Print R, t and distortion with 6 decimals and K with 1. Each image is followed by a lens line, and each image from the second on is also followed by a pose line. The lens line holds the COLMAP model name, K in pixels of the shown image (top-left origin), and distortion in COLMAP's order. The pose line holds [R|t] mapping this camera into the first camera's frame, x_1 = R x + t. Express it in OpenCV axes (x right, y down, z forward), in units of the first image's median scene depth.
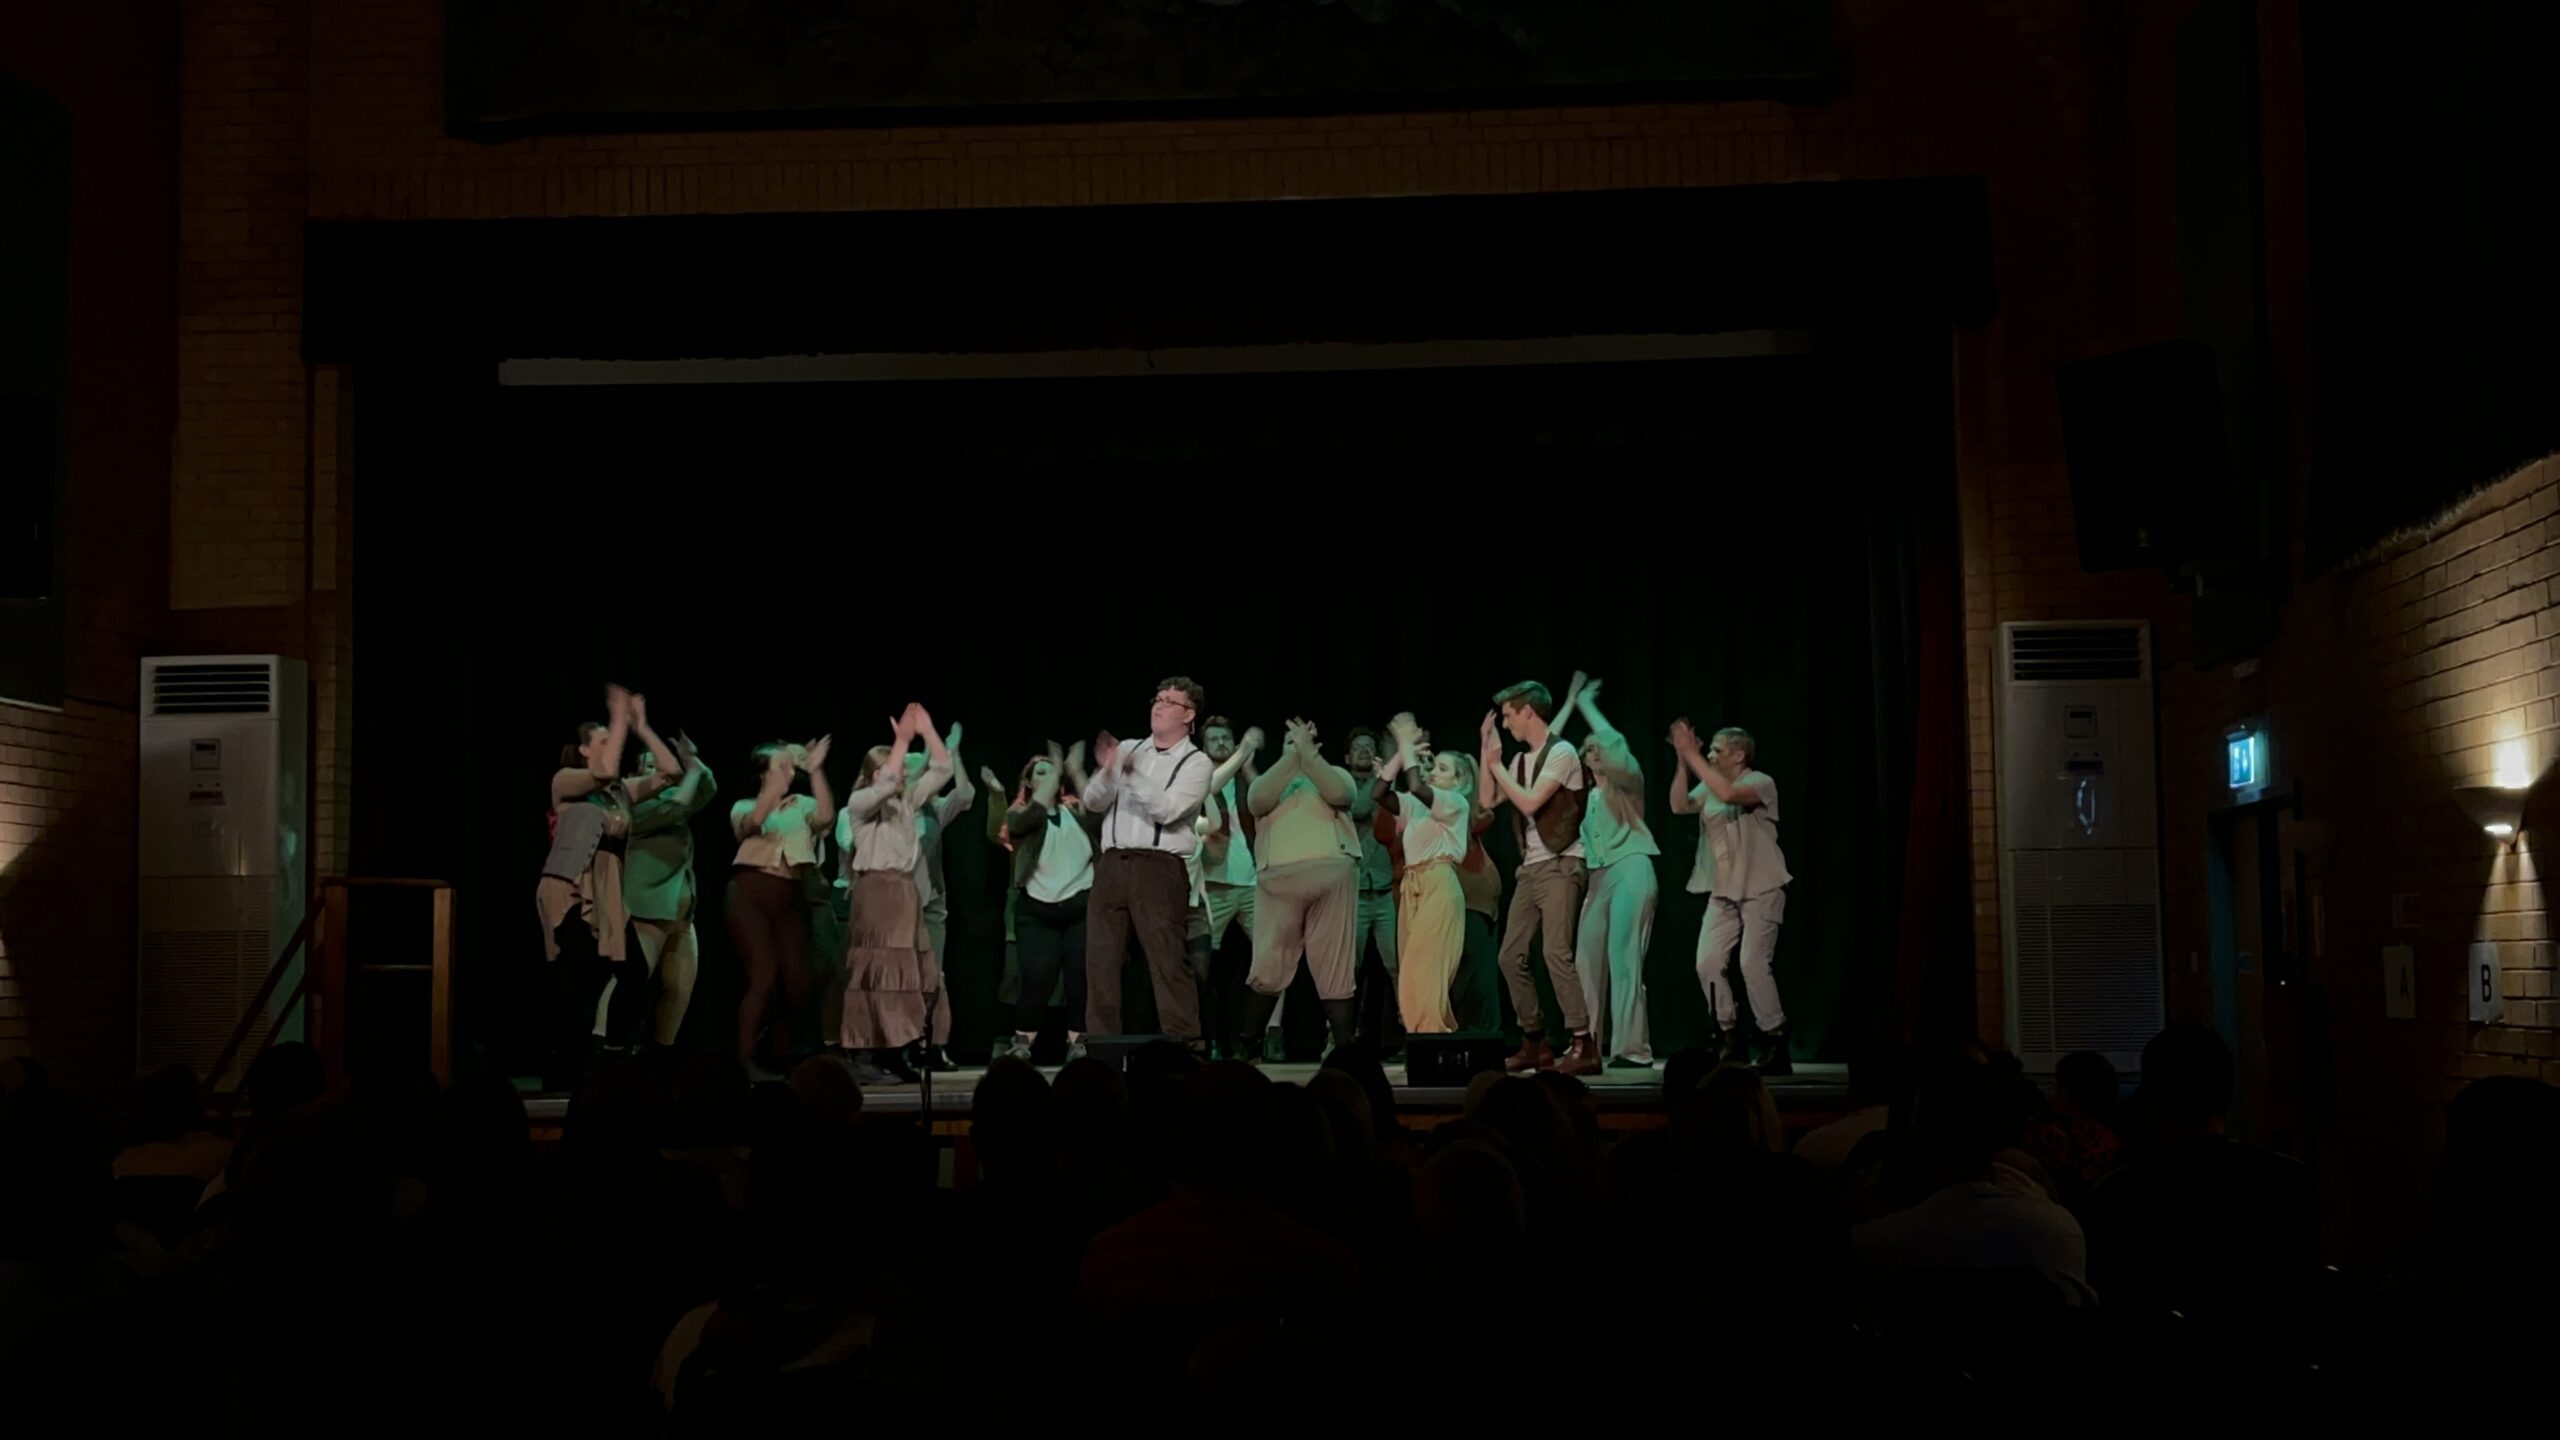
lens RADIAL K [[3416.9, 0, 1286.8], [0, 3416.9, 728.5], [0, 0, 1]] dist [0.056443, 0.000000]
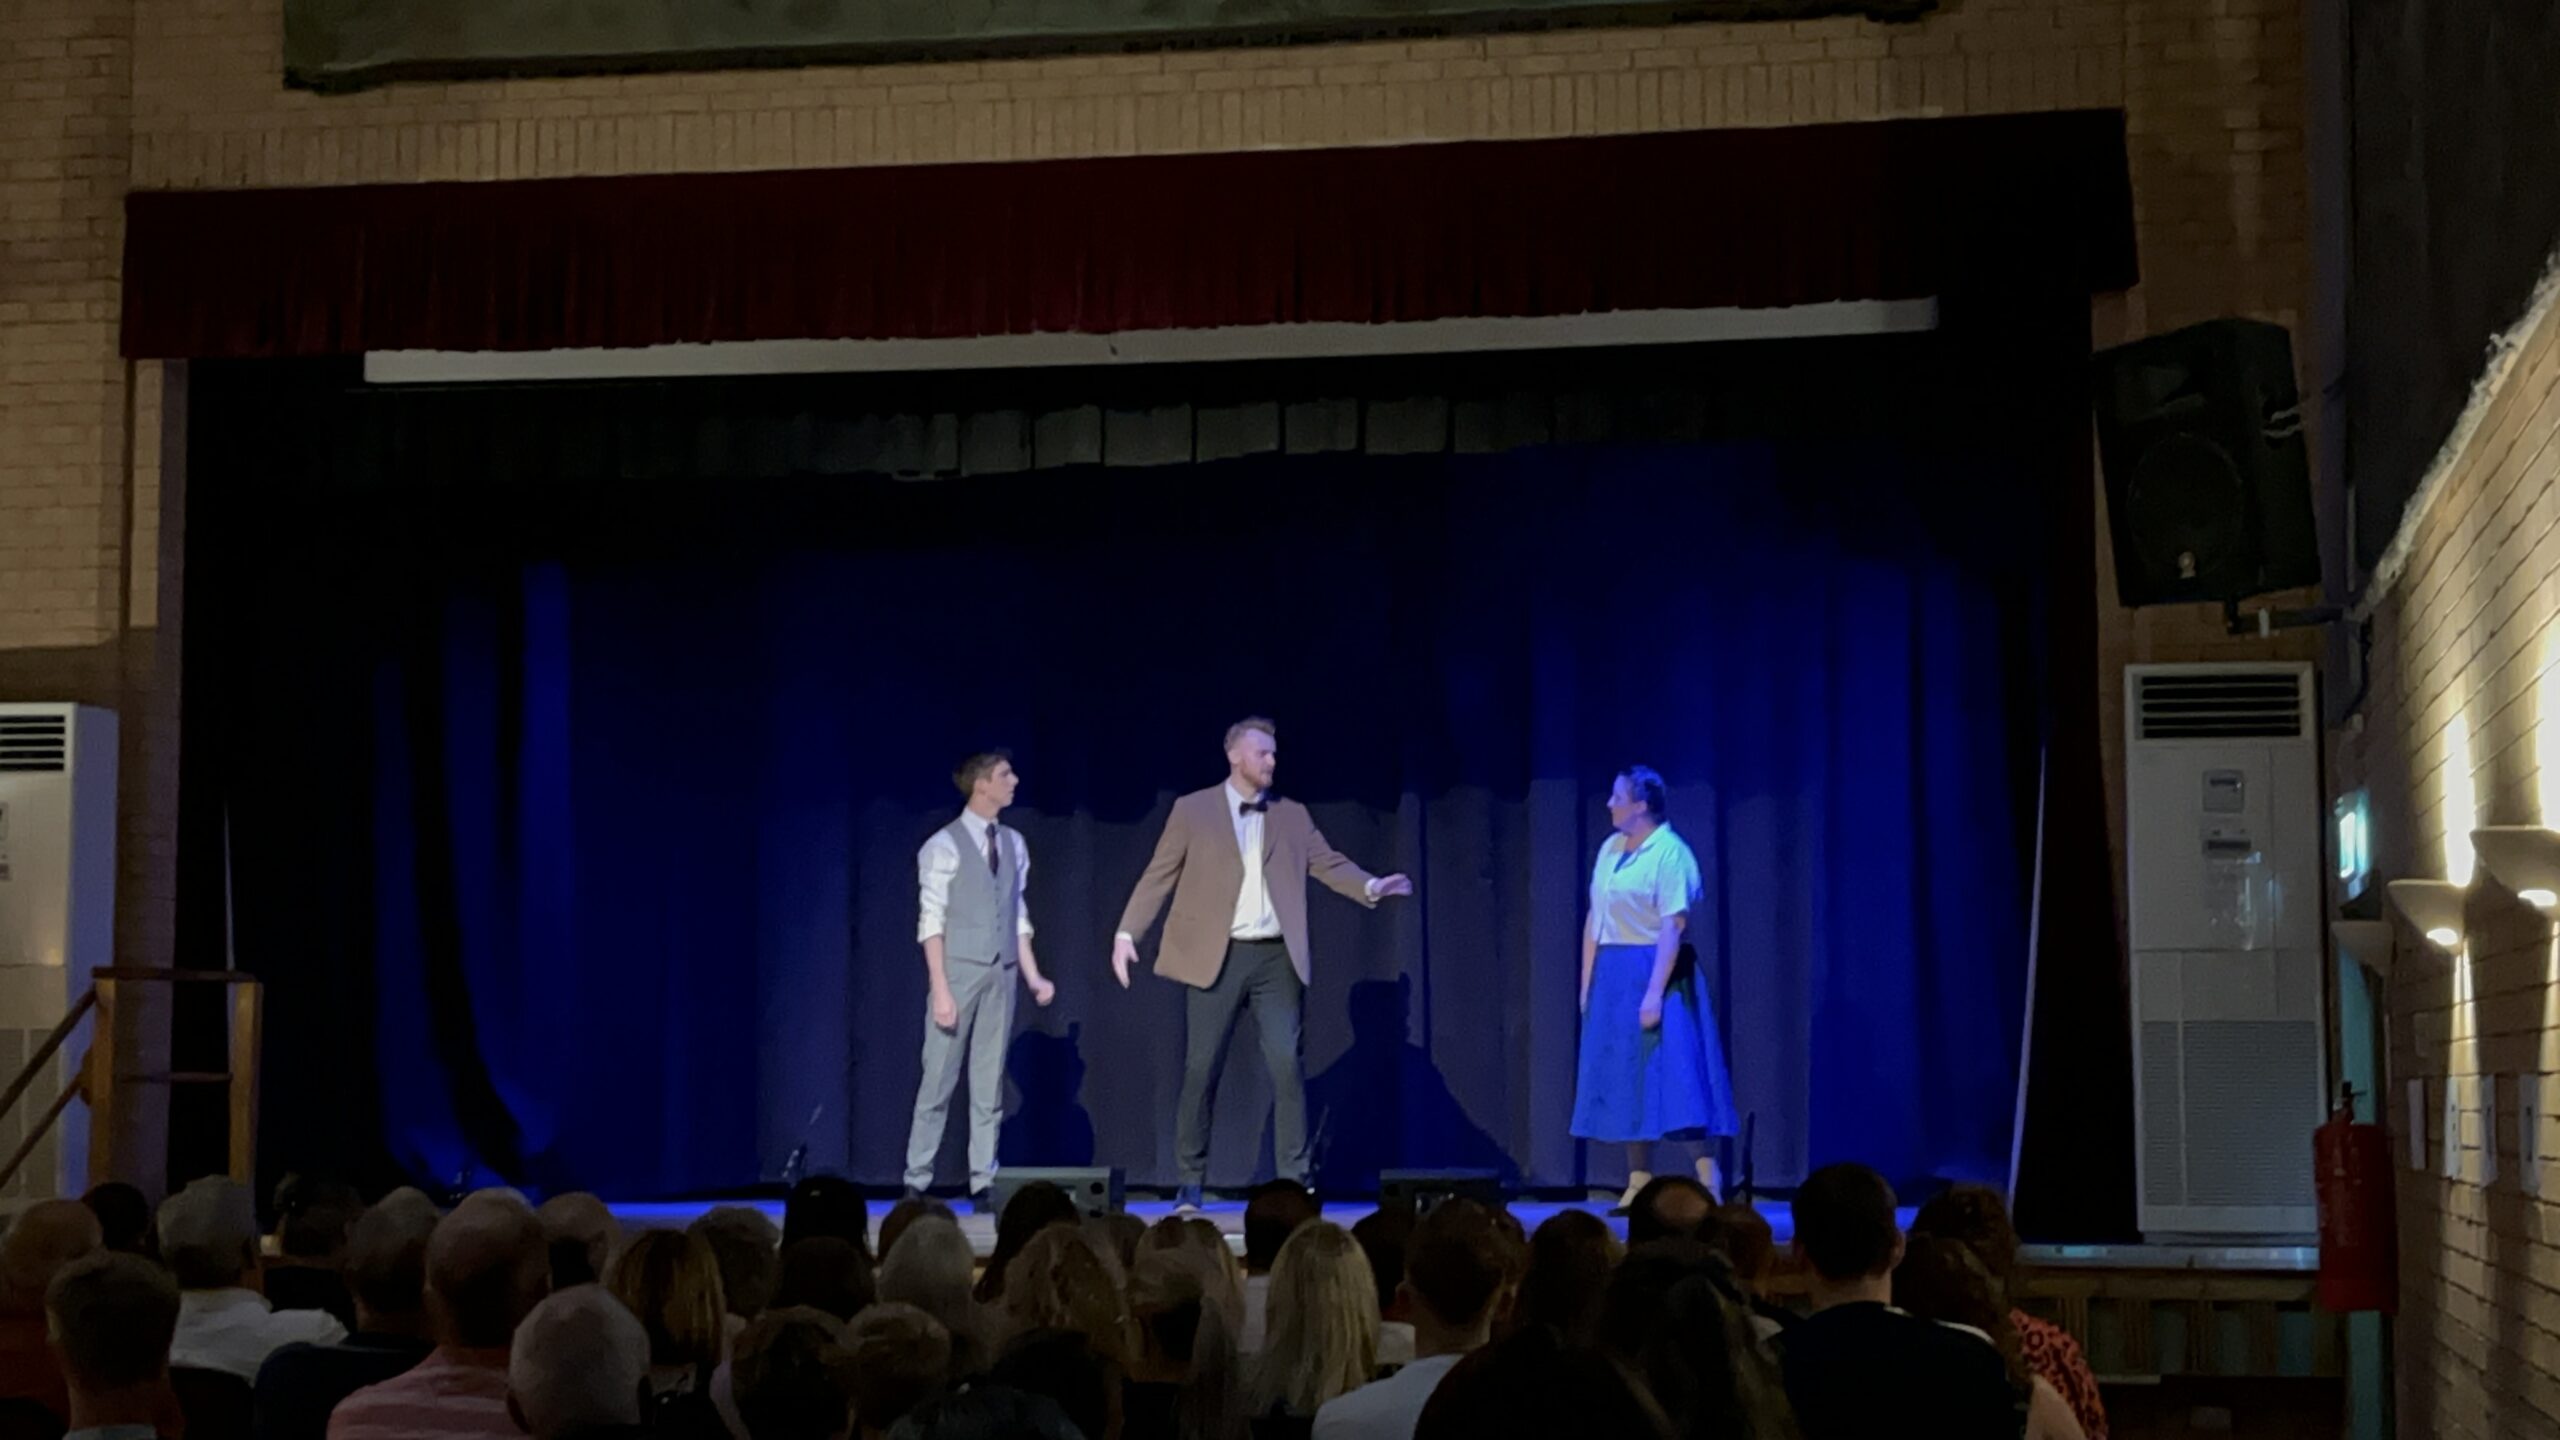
lens RADIAL K [[4253.9, 0, 1343.6], [0, 4253.9, 687.1], [0, 0, 1]] dist [0.051702, 0.000000]
pose [[0.992103, 0.000974, -0.125421, 0.145437], [-0.003992, 0.999708, -0.023816, -0.001577], [0.125361, 0.024129, 0.991818, -0.004774]]
